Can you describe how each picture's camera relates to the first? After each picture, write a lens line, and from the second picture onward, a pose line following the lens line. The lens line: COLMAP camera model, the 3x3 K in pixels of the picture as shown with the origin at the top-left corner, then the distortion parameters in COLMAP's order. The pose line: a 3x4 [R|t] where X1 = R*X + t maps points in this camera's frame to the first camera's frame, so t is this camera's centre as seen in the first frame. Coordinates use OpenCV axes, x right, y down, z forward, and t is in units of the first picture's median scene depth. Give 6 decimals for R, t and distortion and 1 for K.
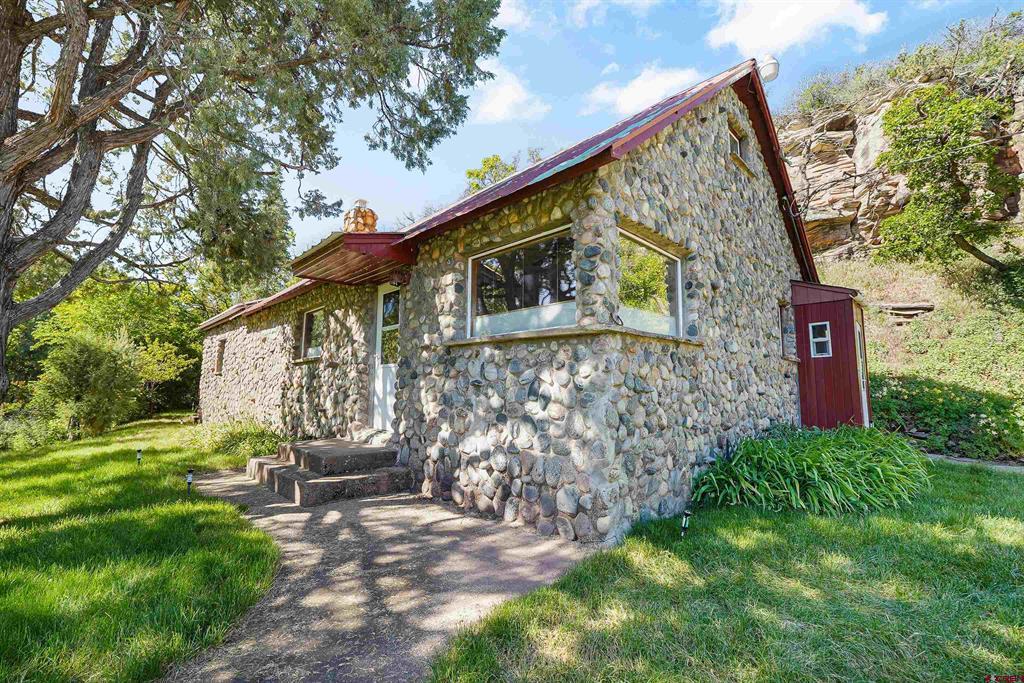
lens RADIAL K [[439.9, 0, 512.0], [0, 439.9, 341.5], [0, 0, 1]] dist [-0.012292, 0.000426]
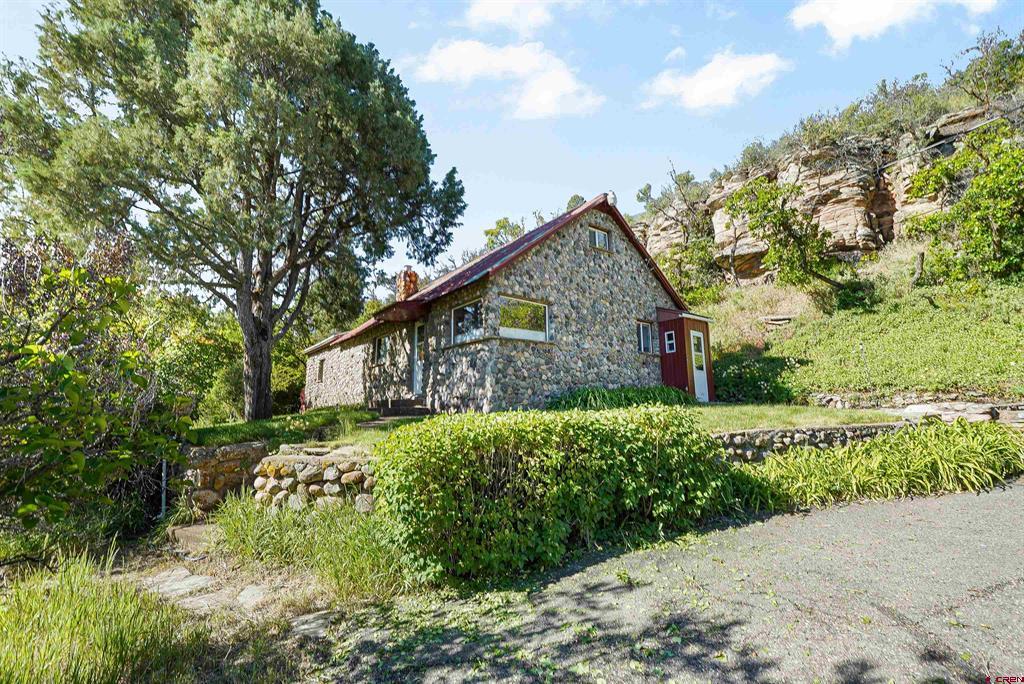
lens RADIAL K [[439.9, 0, 512.0], [0, 439.9, 342.0], [0, 0, 1]] dist [-0.012292, 0.000426]
pose [[0.992920, -0.037956, -0.112560, 0.407792], [0.031962, 0.997997, -0.054590, 0.097059], [0.114407, 0.050605, 0.992144, -1.060764]]
